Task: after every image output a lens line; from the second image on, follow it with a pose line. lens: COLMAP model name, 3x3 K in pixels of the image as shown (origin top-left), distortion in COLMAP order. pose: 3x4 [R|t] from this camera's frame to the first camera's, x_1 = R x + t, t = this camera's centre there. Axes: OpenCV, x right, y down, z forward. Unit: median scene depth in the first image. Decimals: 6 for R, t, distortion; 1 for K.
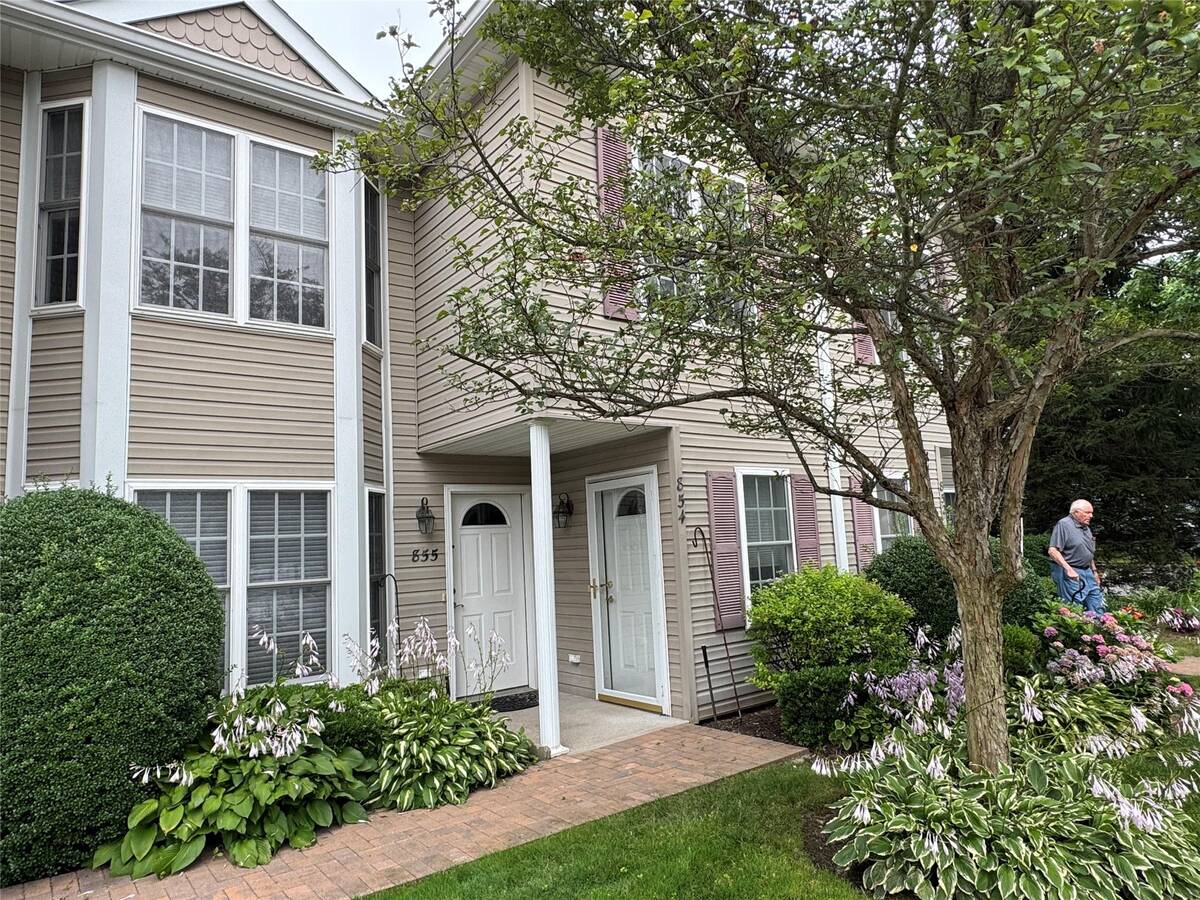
lens RADIAL K [[745.2, 0, 598.6], [0, 745.2, 457.3], [0, 0, 1]] dist [-0.002402, 0.000315]
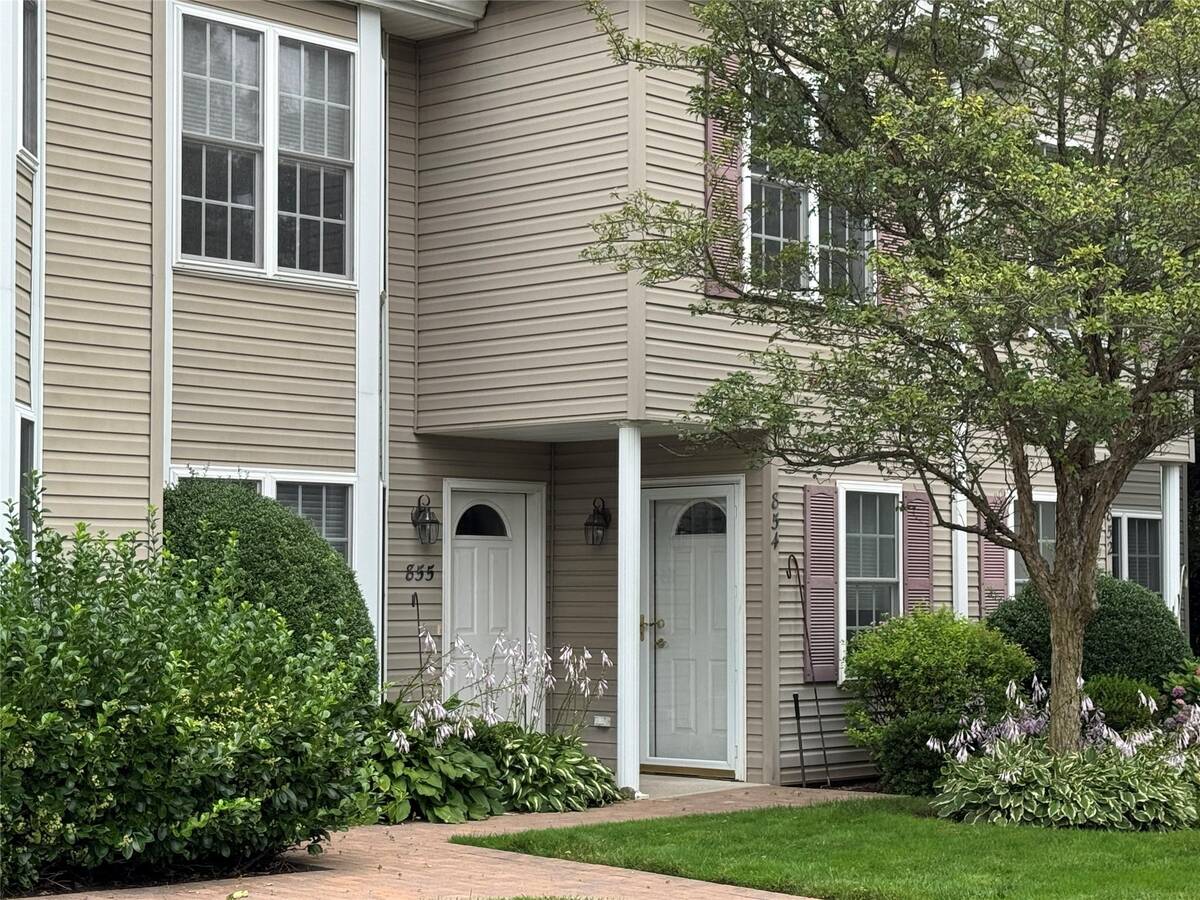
lens RADIAL K [[2293.0, 0, 602.9], [0, 2293.0, 450.2], [0, 0, 1]] dist [0.123476, 0.000000]
pose [[0.986212, 0.059914, 0.154262, -0.503382], [-0.067910, 0.996580, 0.047090, -0.134264], [-0.150913, -0.056916, 0.986907, -1.557827]]
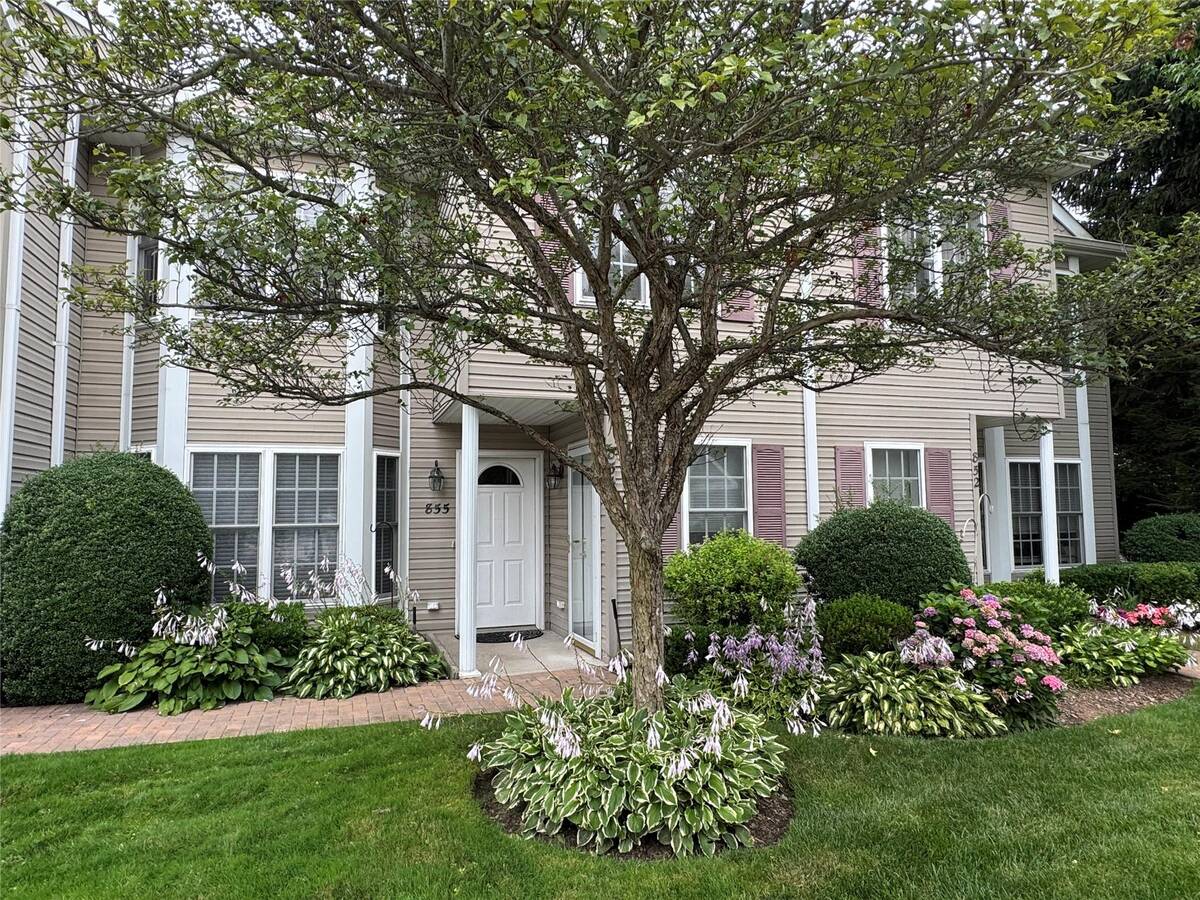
lens RADIAL K [[745.2, 0, 602.0], [0, 745.2, 446.5], [0, 0, 1]] dist [-0.002402, 0.000315]
pose [[0.947011, 0.012830, -0.320945, 0.485293], [0.000846, 0.999099, 0.042436, -0.022199], [0.321201, -0.040459, 0.946147, -0.048839]]
